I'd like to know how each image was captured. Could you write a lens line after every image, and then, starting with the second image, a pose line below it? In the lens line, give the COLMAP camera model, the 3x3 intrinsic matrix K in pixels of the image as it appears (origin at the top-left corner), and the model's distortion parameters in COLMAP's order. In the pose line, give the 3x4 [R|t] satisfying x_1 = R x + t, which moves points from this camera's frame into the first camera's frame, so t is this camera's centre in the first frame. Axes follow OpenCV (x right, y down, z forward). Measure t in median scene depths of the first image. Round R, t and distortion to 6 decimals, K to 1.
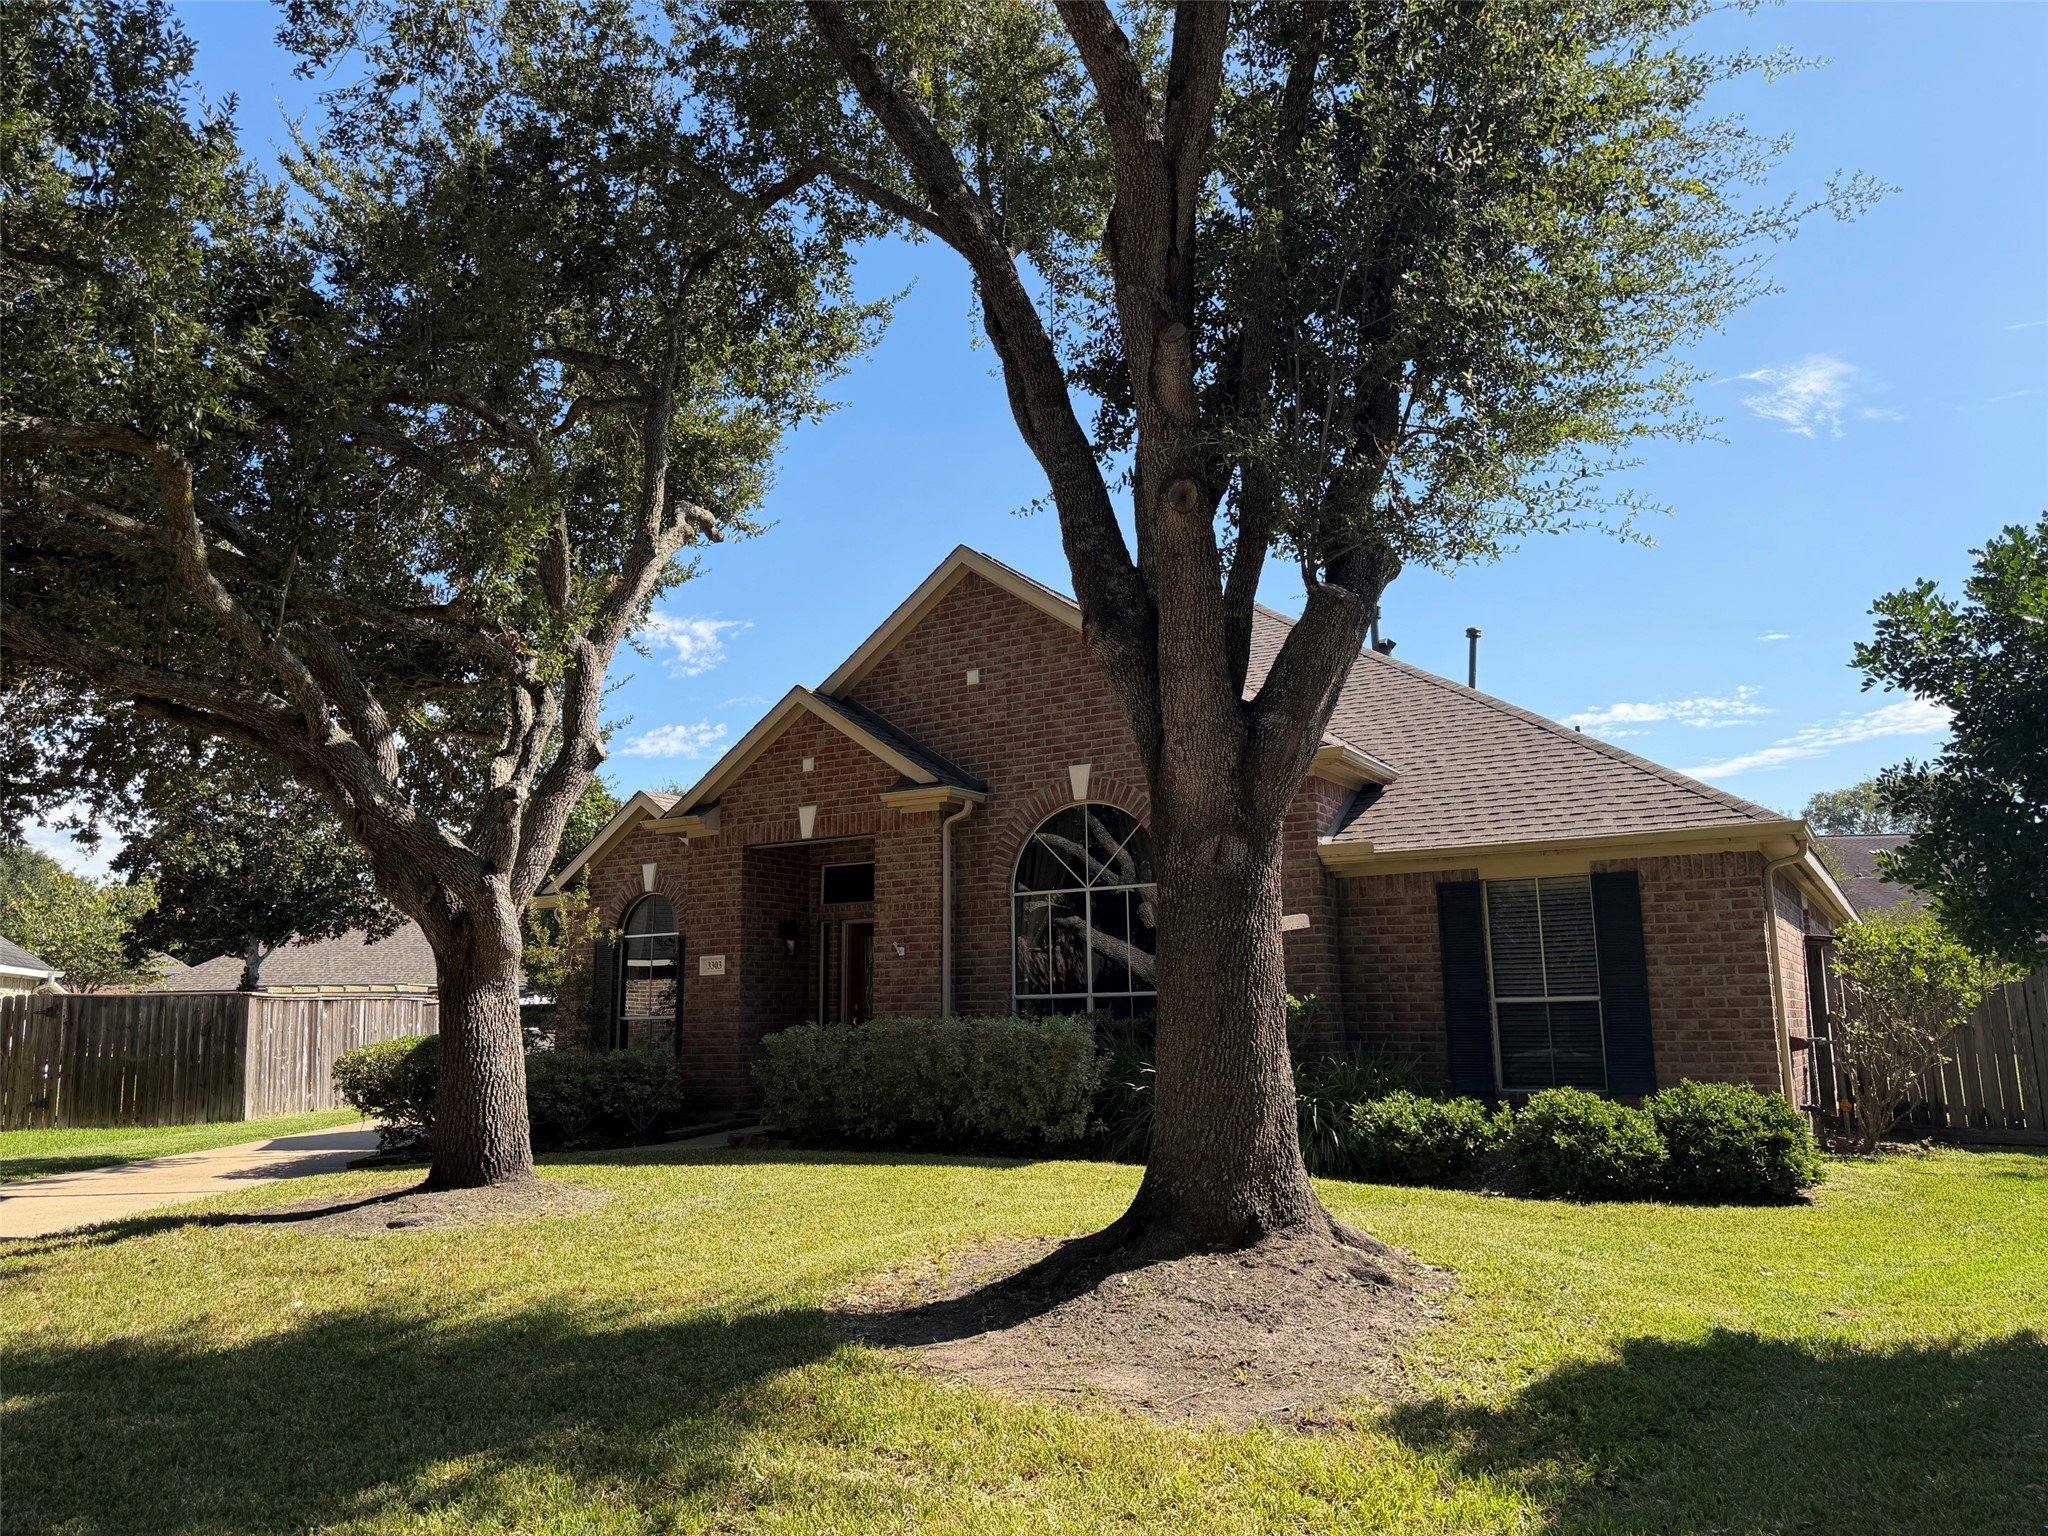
lens RADIAL K [[1481.6, 0, 1024.0], [0, 1481.6, 768.0], [0, 0, 1]] dist [0.082759, -0.003155]
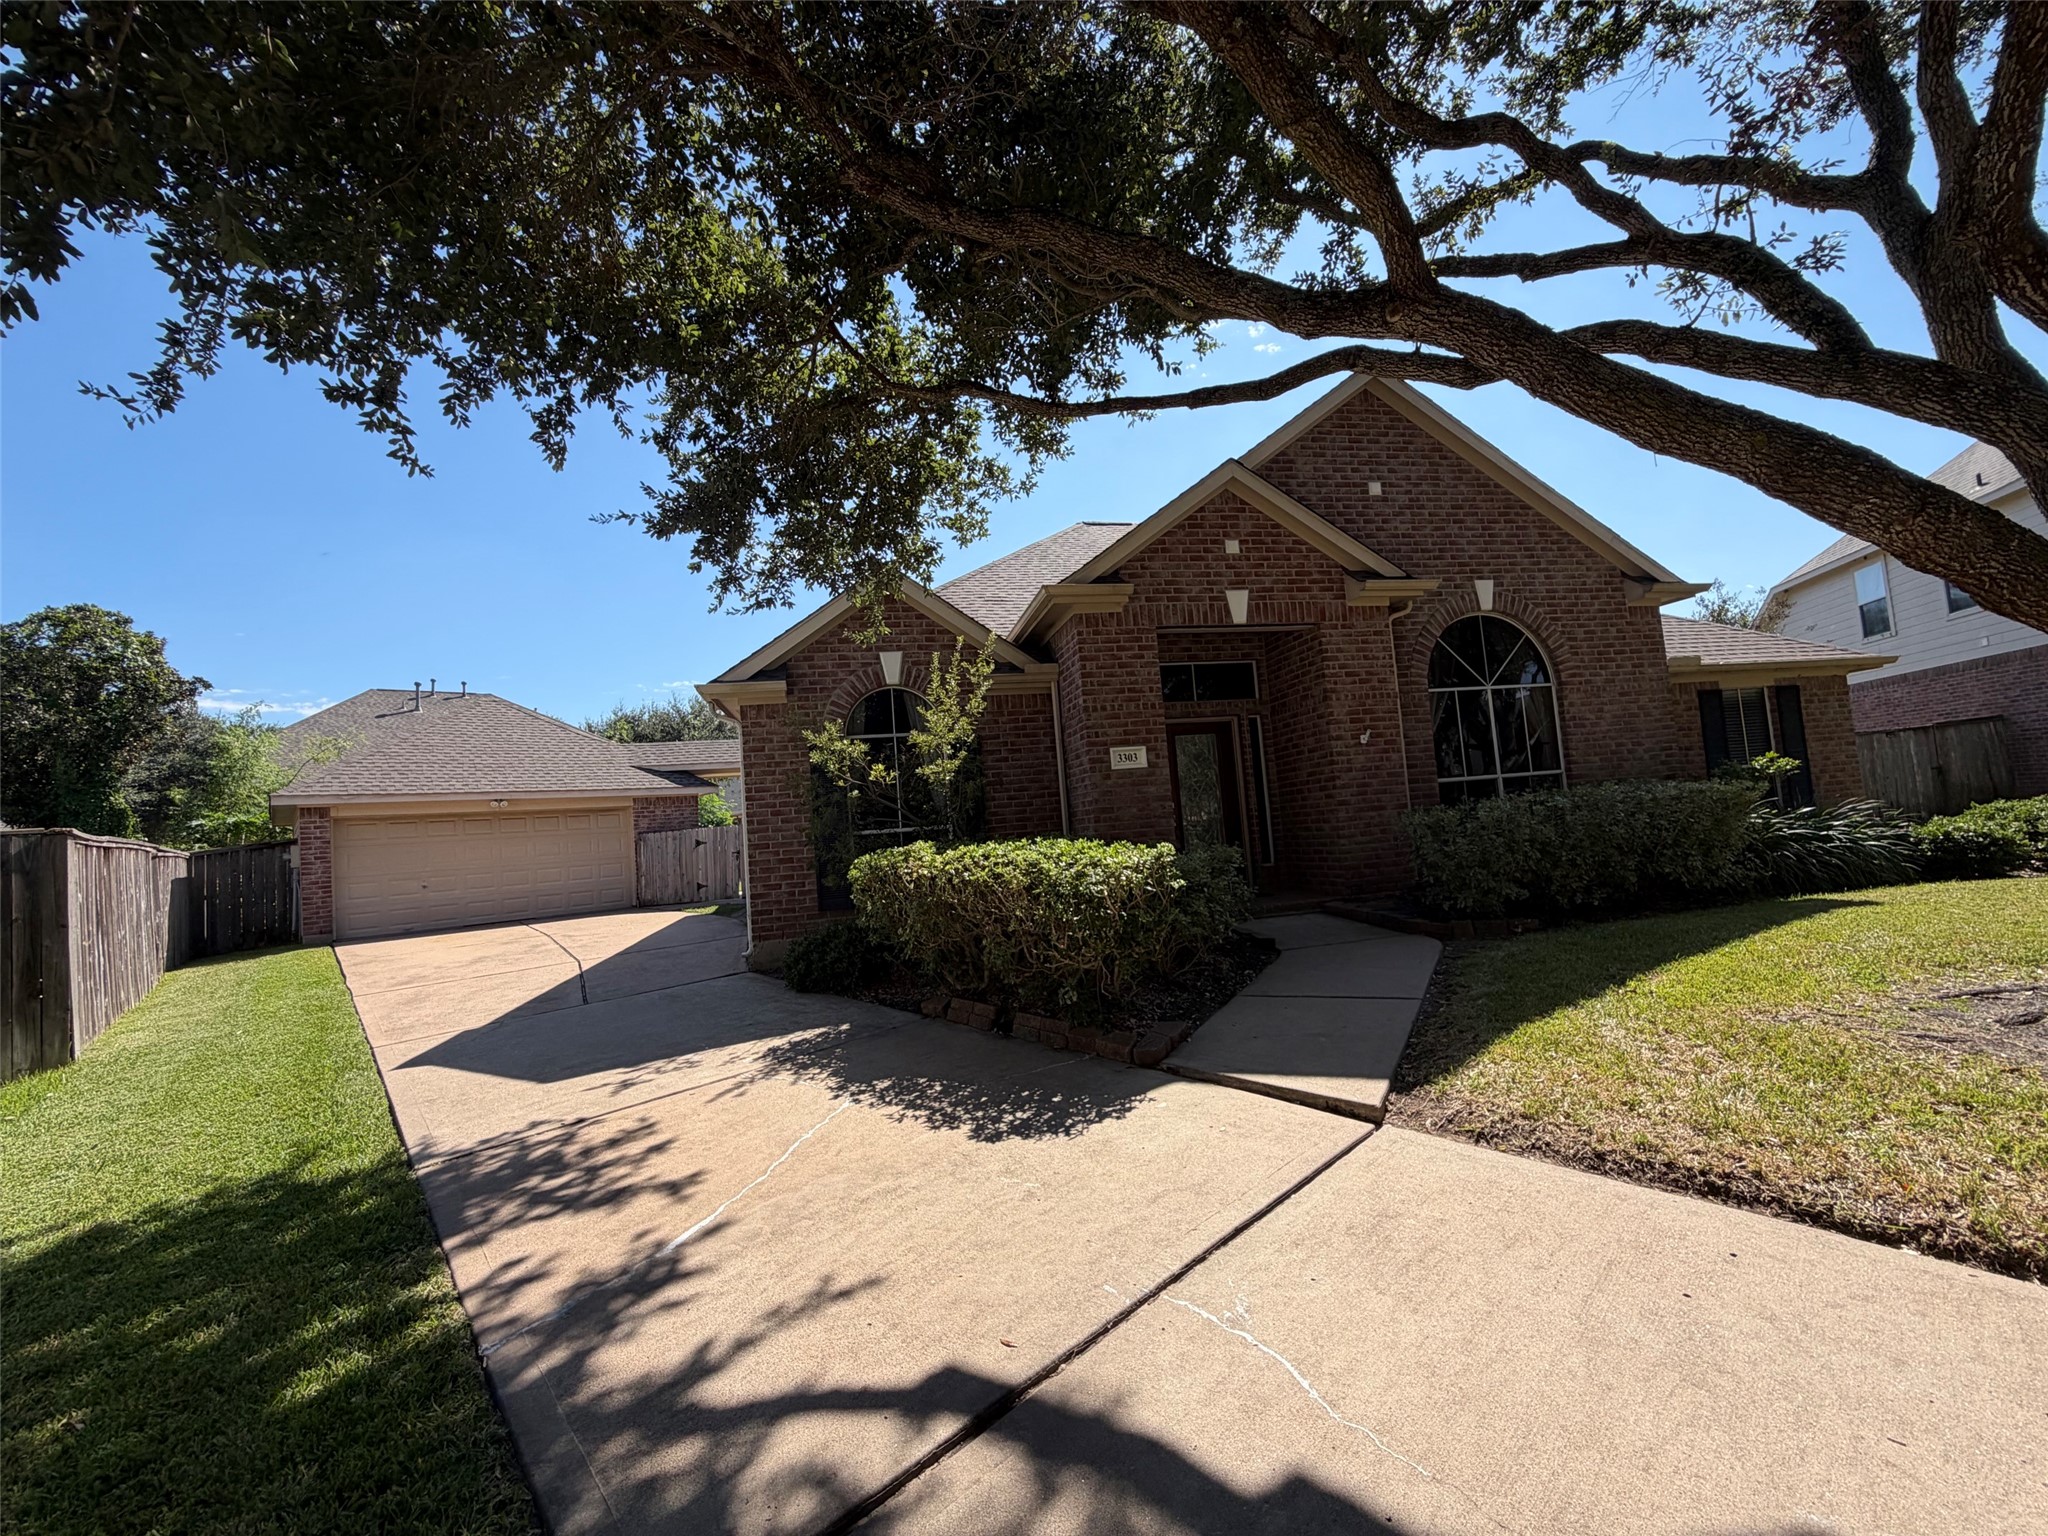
lens RADIAL K [[815.3, 0, 1024.0], [0, 815.3, 768.0], [0, 0, 1]] dist [0.001148, 0.000818]
pose [[0.726334, 0.006609, 0.687310, -0.616101], [-0.054244, 0.997386, 0.047733, 0.124546], [-0.685198, -0.071952, 0.724794, 0.724351]]
